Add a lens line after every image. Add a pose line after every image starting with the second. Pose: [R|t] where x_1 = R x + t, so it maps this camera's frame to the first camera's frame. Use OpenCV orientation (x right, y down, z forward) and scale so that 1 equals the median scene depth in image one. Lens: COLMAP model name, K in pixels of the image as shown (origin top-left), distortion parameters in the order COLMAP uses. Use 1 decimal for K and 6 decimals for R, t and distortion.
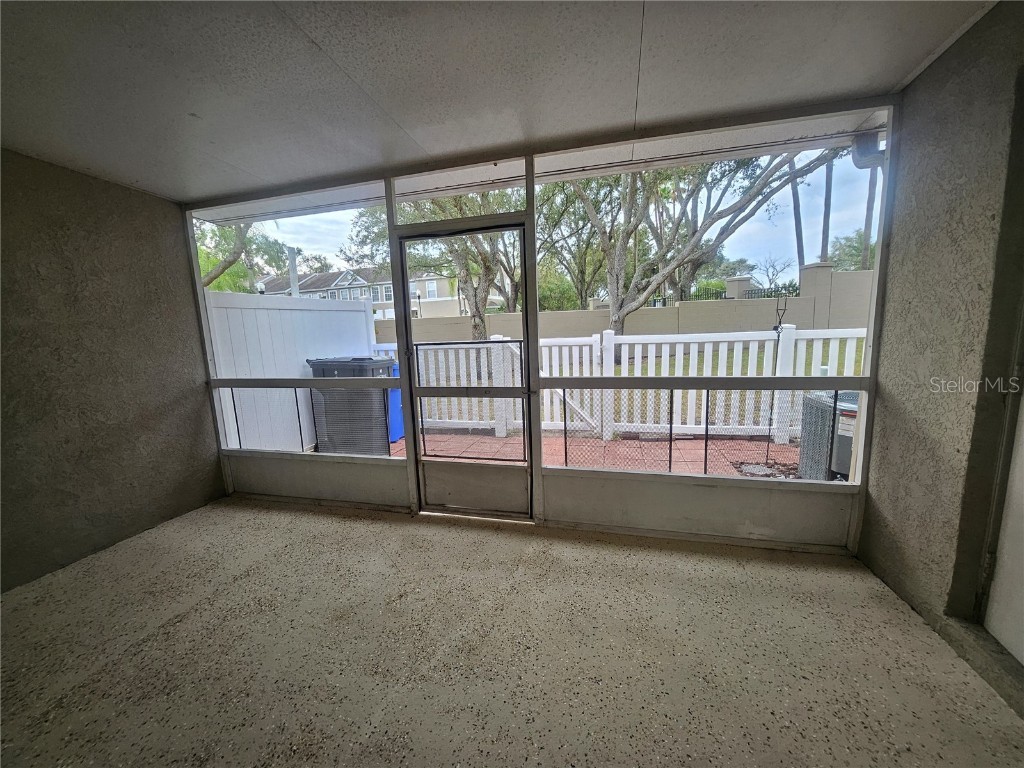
lens RADIAL K [[401.6, 0, 509.5], [0, 401.6, 377.4], [0, 0, 1]] dist [-0.001877, -0.000268]
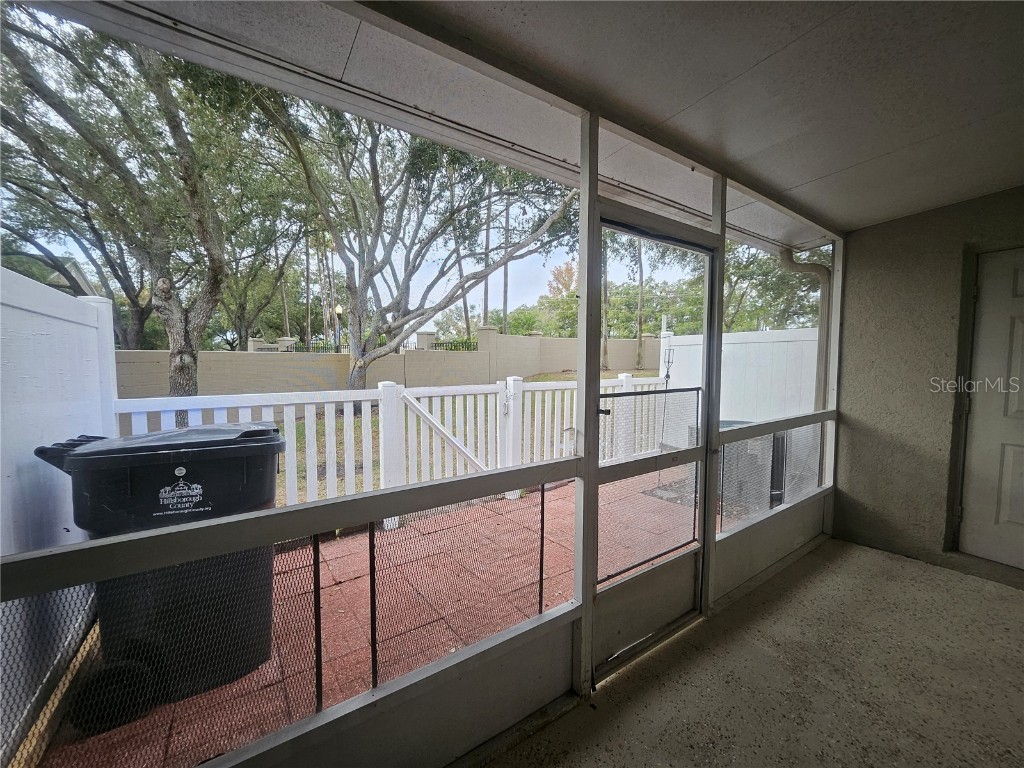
lens RADIAL K [[403.1, 0, 505.6], [0, 403.1, 379.2], [0, 0, 1]] dist [-0.005507, -0.000389]
pose [[0.654367, 0.008369, 0.756131, -0.873699], [0.078911, 0.993723, -0.079290, -0.079025], [-0.752048, 0.111552, 0.649600, 0.799756]]
